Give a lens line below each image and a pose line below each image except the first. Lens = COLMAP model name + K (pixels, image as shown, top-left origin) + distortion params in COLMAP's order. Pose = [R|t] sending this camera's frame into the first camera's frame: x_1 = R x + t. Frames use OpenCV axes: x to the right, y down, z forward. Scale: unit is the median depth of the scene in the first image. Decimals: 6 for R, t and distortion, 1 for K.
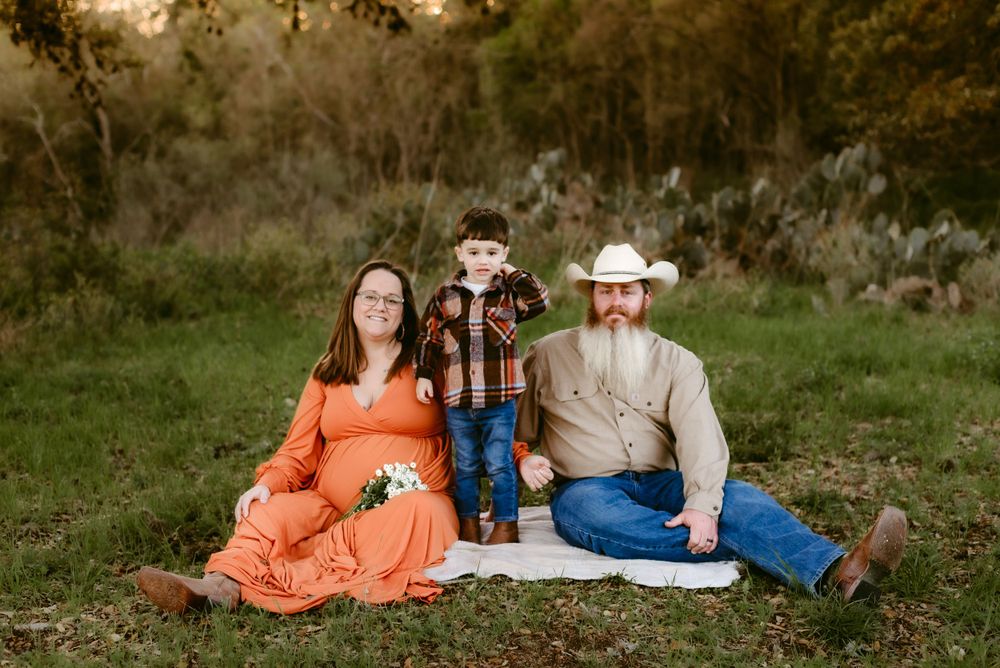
lens RADIAL K [[1398.7, 0, 500.0], [0, 1398.7, 334.0], [0, 0, 1]] dist [-0.003181, -0.119207]
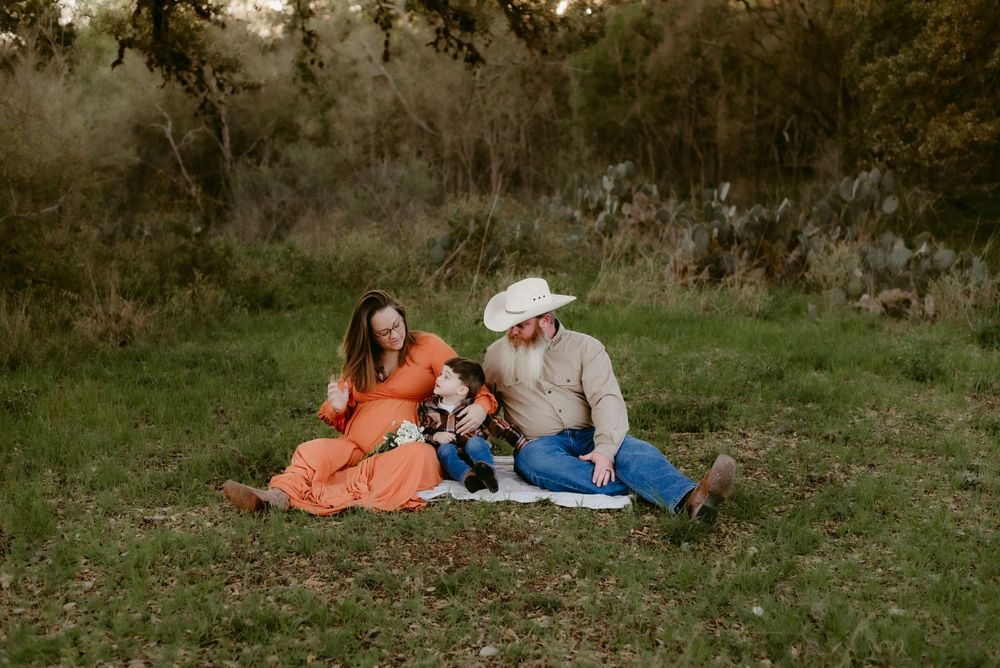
lens RADIAL K [[1406.6, 0, 500.0], [0, 1406.6, 334.0], [0, 0, 1]] dist [-0.037296, -0.413024]
pose [[0.996231, 0.025106, -0.083028, 0.052959], [-0.024535, 0.999668, 0.007890, -0.003494], [0.083198, -0.005823, 0.996516, -0.161057]]
